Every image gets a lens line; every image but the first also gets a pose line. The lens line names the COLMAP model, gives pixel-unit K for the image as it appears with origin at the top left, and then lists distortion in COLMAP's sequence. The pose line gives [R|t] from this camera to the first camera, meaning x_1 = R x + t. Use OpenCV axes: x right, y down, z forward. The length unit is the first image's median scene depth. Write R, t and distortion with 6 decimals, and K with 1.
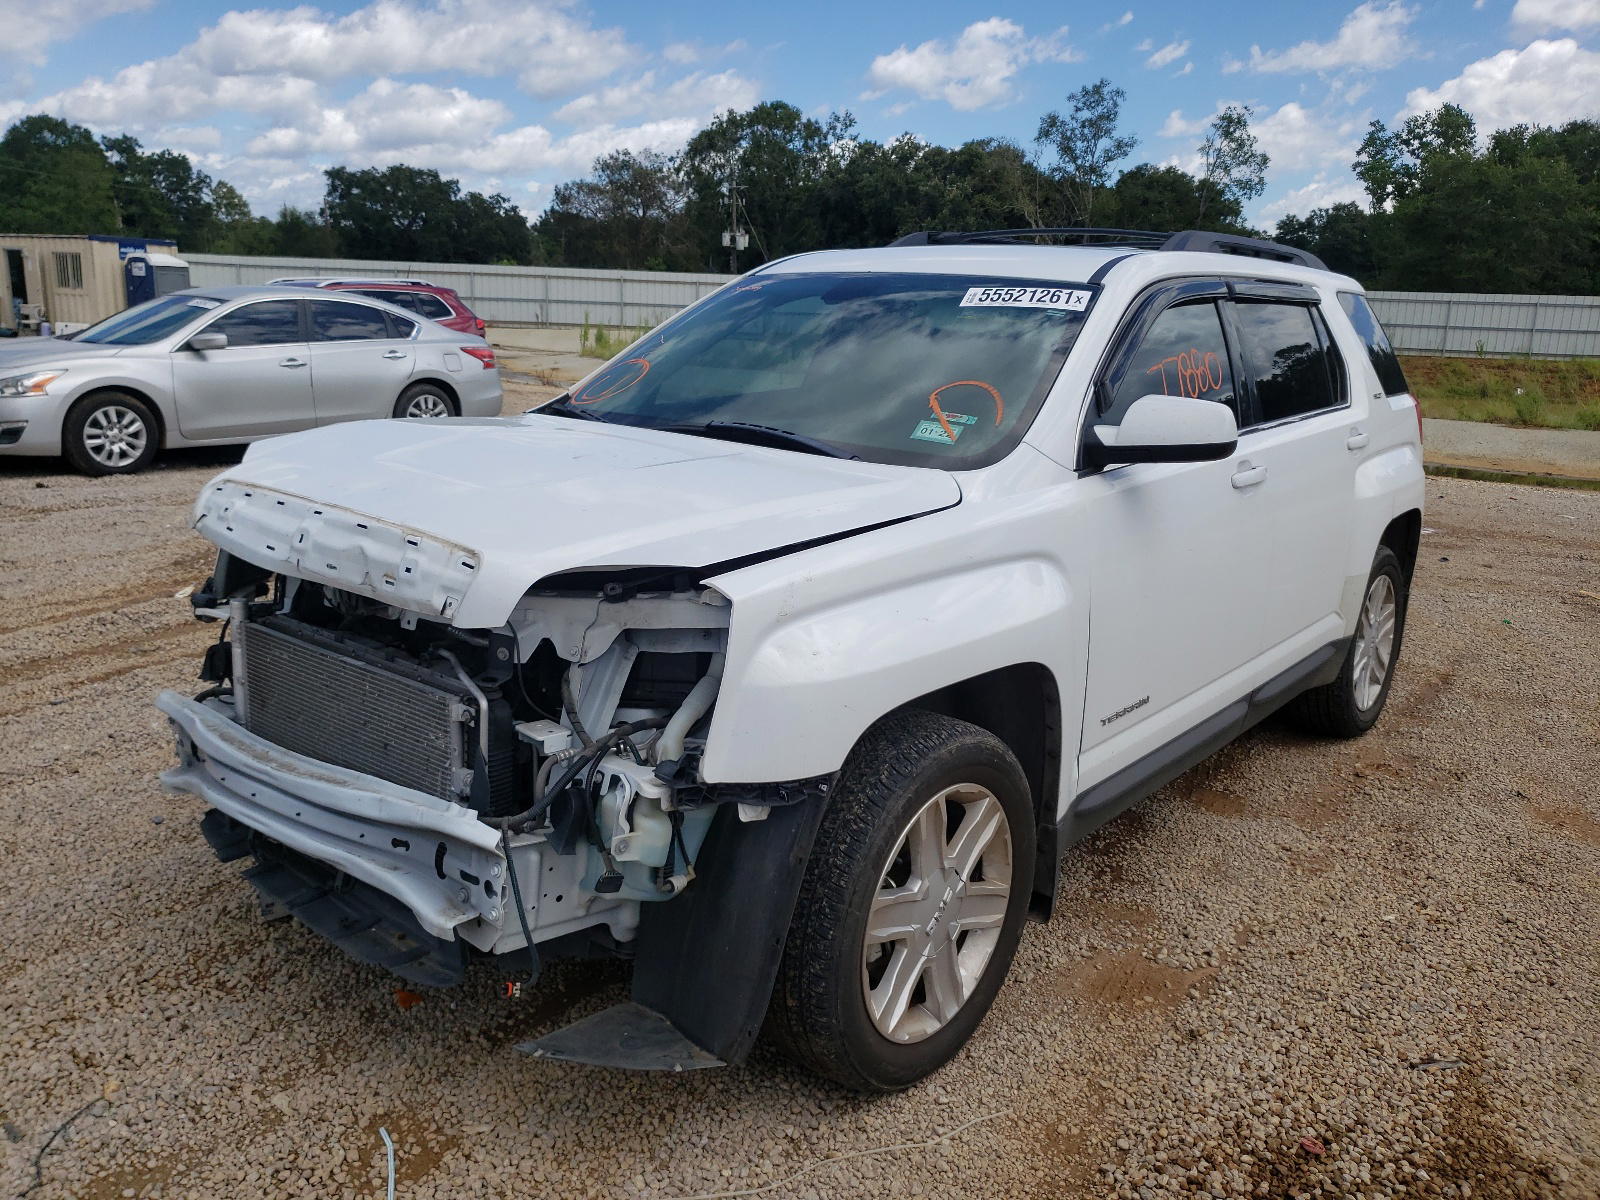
lens RADIAL K [[1219.5, 0, 793.7], [0, 1219.5, 605.6], [0, 0, 1]] dist [0.012046, 0.003648]
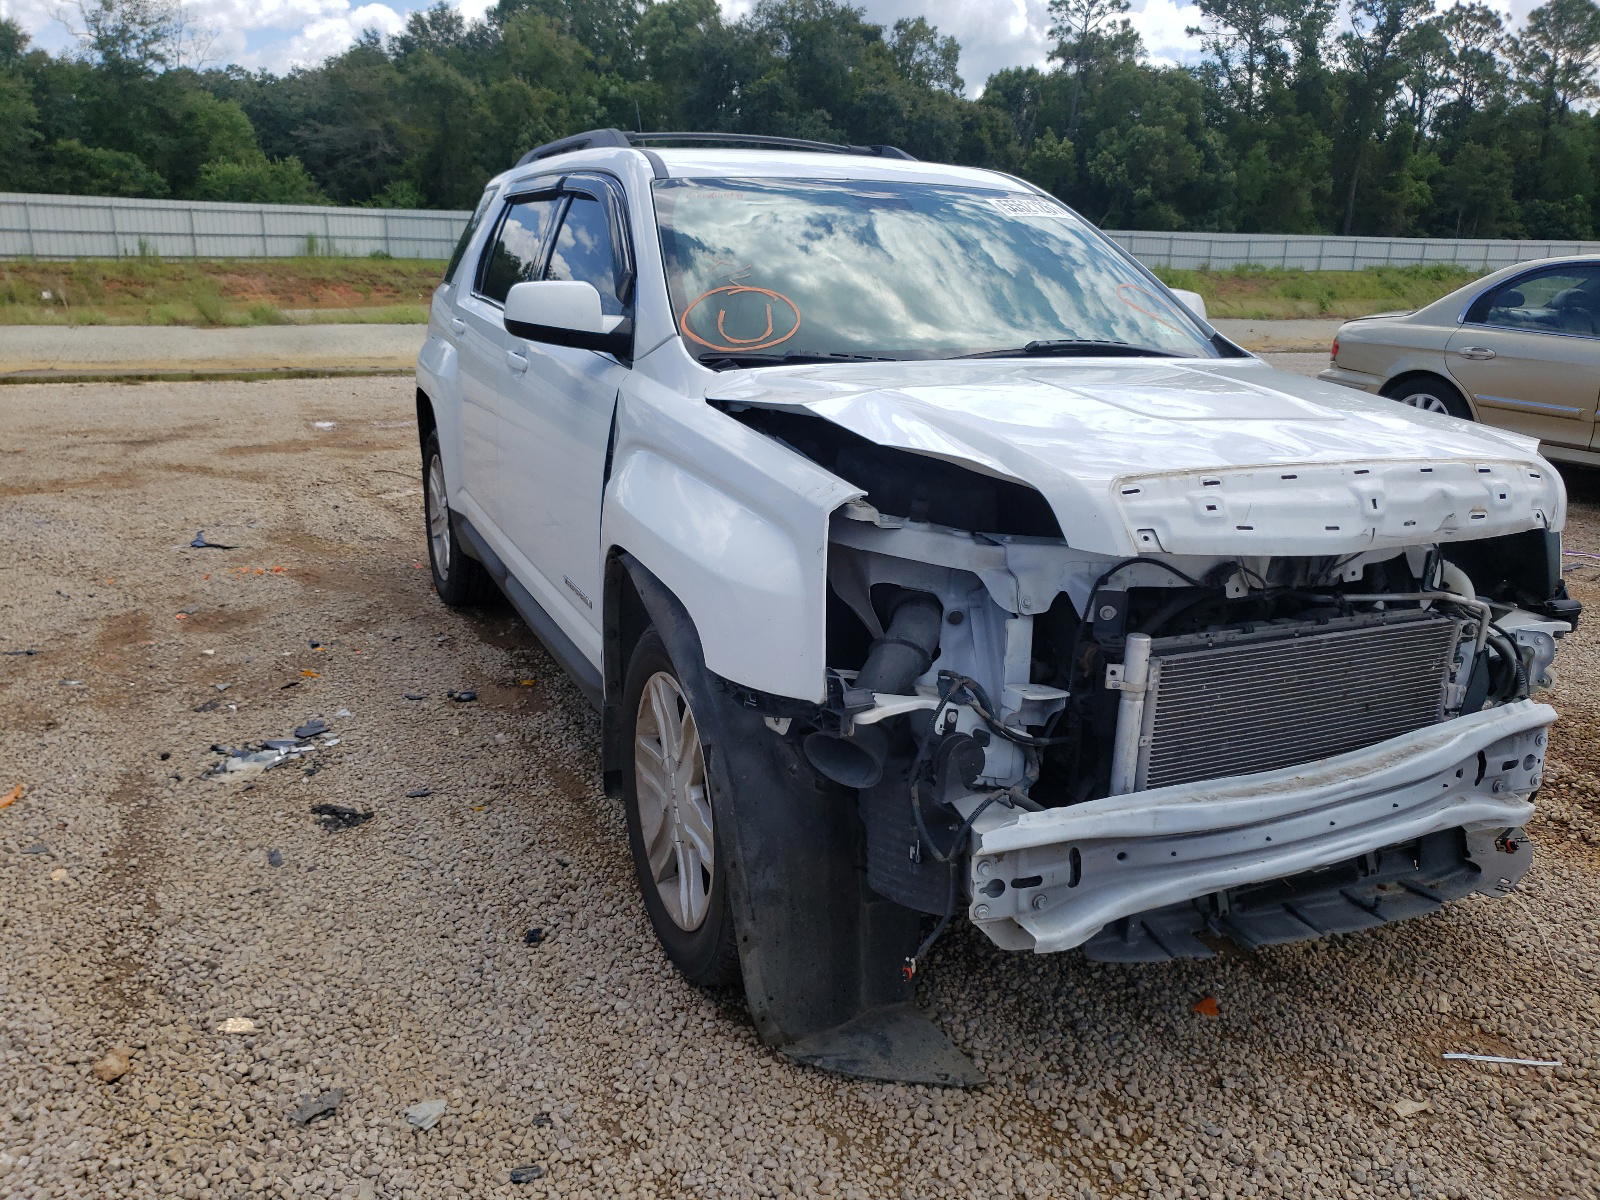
lens RADIAL K [[1219.5, 0, 794.4], [0, 1219.5, 593.3], [0, 0, 1]] dist [0.012046, 0.003648]
pose [[0.448569, -0.264680, 0.853657, -1.269258], [0.206978, 0.959941, 0.188873, -0.229245], [-0.869452, 0.091966, 0.485382, 0.891893]]
